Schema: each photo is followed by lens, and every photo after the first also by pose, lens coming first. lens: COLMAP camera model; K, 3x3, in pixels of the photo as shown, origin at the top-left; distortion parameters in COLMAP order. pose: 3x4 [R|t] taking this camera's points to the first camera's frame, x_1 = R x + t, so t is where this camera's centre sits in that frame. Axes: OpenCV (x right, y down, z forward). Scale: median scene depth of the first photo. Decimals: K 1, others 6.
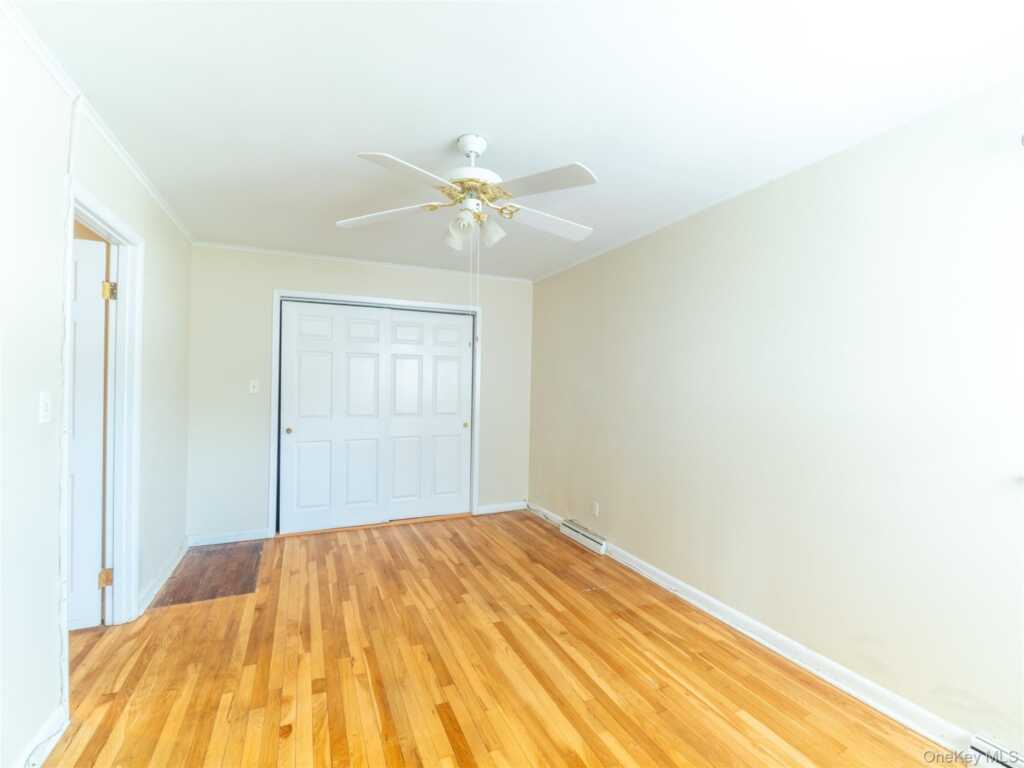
lens RADIAL K [[456.5, 0, 511.4], [0, 456.5, 385.7], [0, 0, 1]] dist [0.001518, -0.000767]
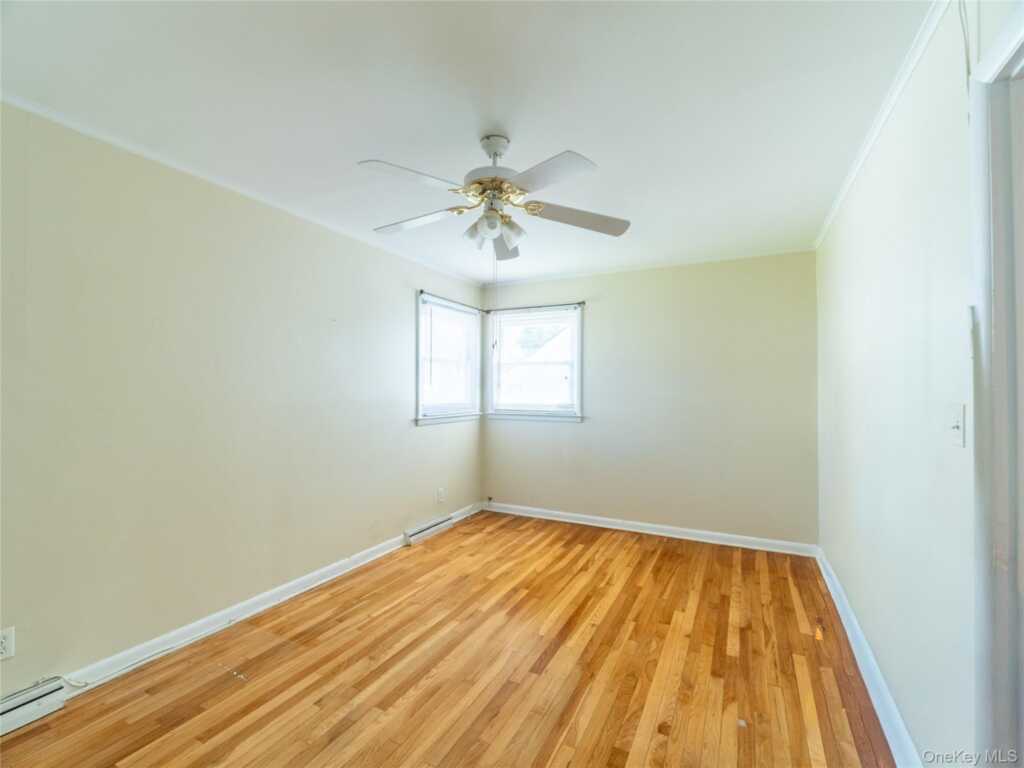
lens RADIAL K [[456.5, 0, 511.3], [0, 456.5, 384.6], [0, 0, 1]] dist [0.001518, -0.000767]
pose [[-0.623873, -0.010152, 0.781460, -0.792352], [-0.014520, 0.999894, 0.001398, -0.003806], [-0.781391, -0.010475, -0.623954, 1.414709]]
